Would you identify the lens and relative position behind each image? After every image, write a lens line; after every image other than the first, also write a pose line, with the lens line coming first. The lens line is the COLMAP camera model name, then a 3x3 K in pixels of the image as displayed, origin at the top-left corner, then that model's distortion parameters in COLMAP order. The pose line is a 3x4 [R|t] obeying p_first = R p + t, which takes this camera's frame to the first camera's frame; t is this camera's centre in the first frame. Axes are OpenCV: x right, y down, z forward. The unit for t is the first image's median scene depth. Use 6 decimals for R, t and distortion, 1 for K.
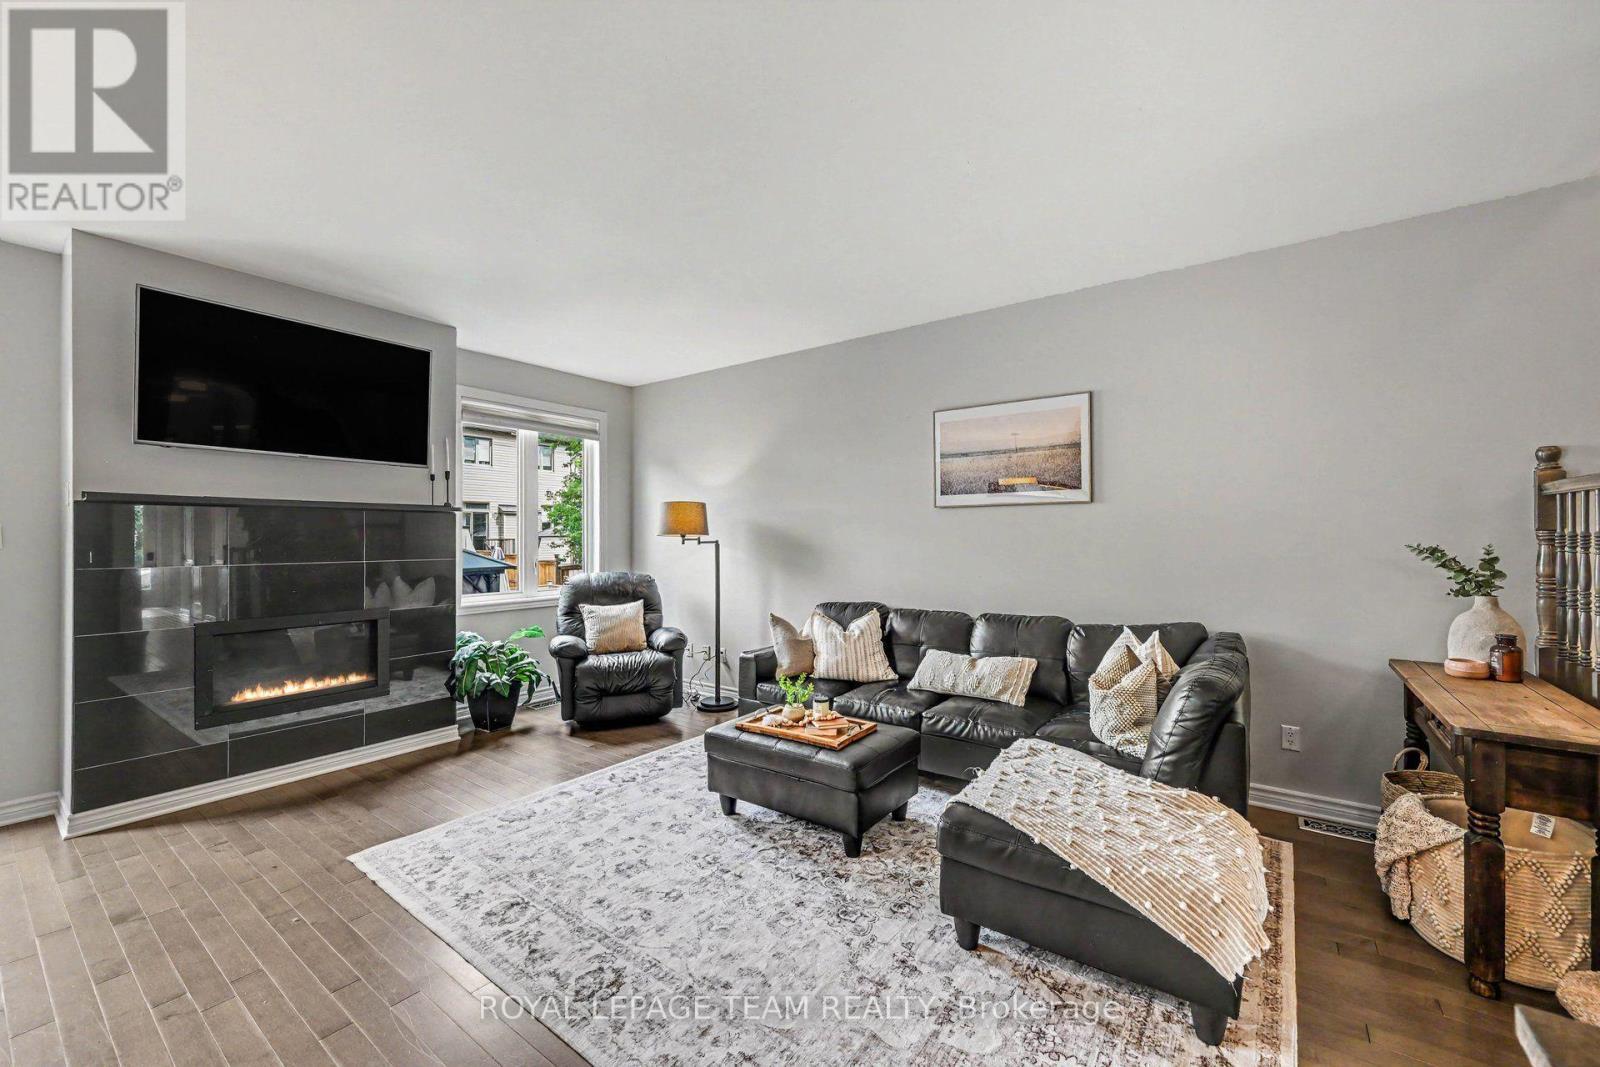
lens RADIAL K [[624.4, 0, 796.3], [0, 624.4, 529.1], [0, 0, 1]] dist [-0.000531, 0.000504]
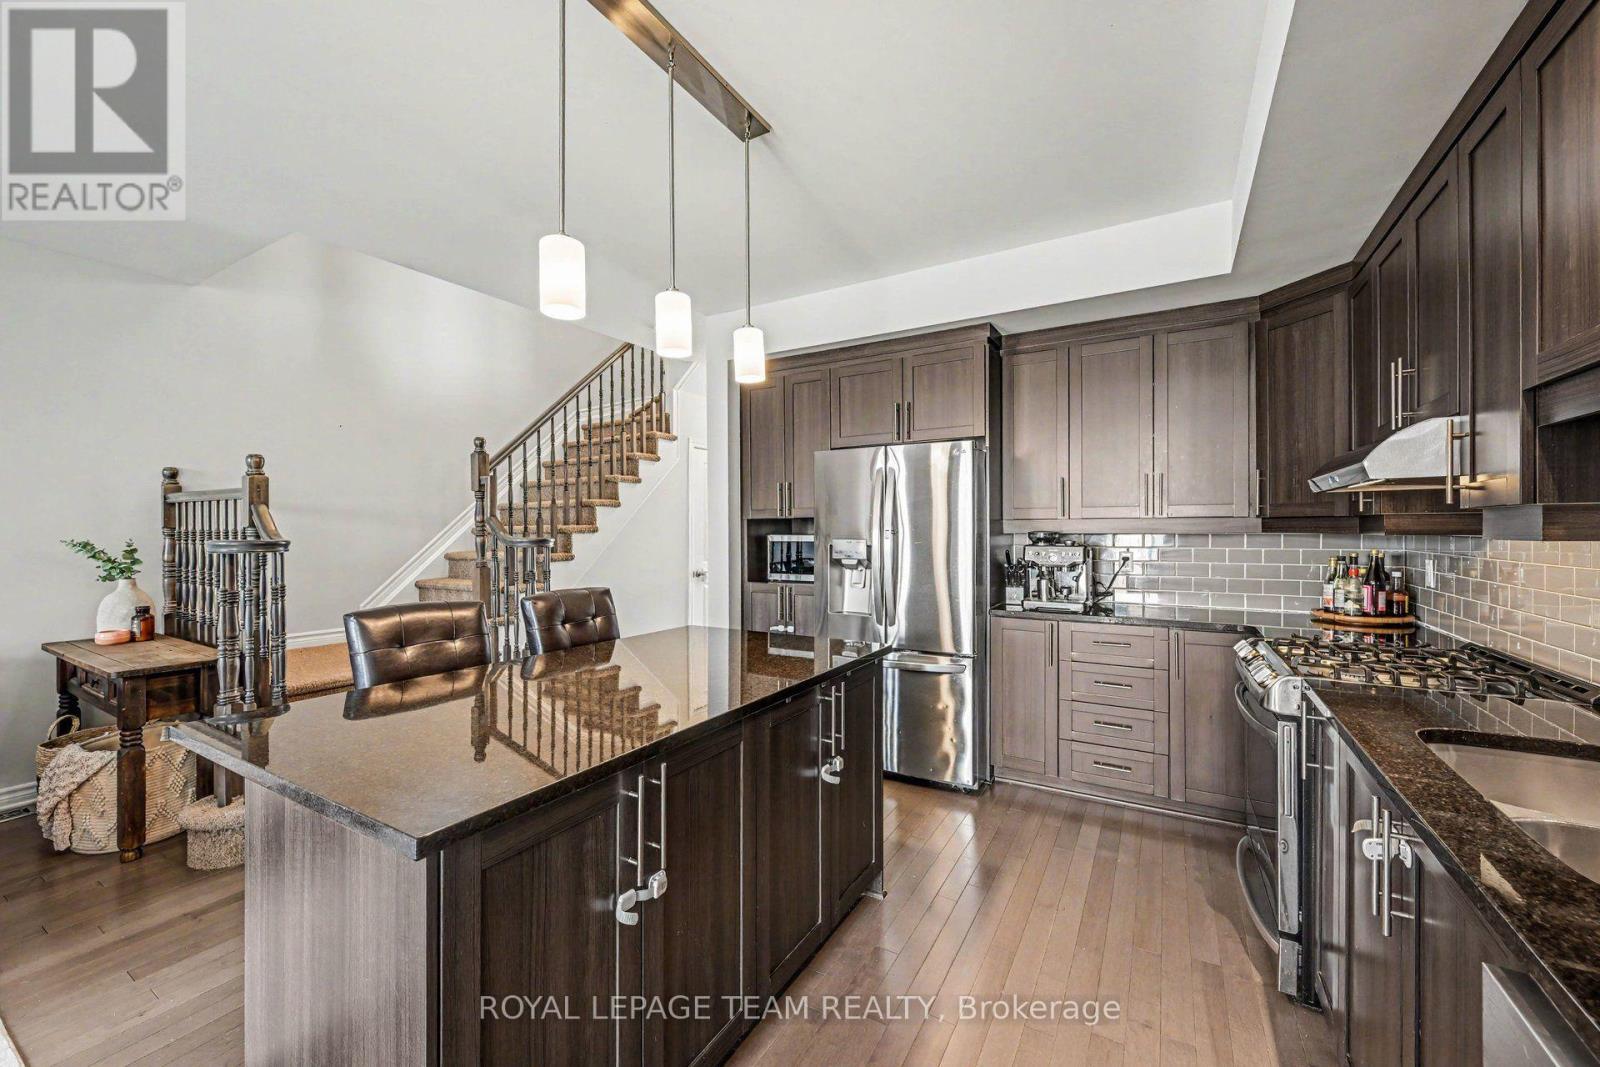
lens RADIAL K [[624.4, 0, 790.4], [0, 624.4, 535.8], [0, 0, 1]] dist [-0.000531, 0.000504]
pose [[-0.092316, -0.010613, 0.995673, -0.319104], [-0.007050, 0.999925, 0.010004, -0.004705], [-0.995705, -0.006096, -0.092384, -0.255068]]
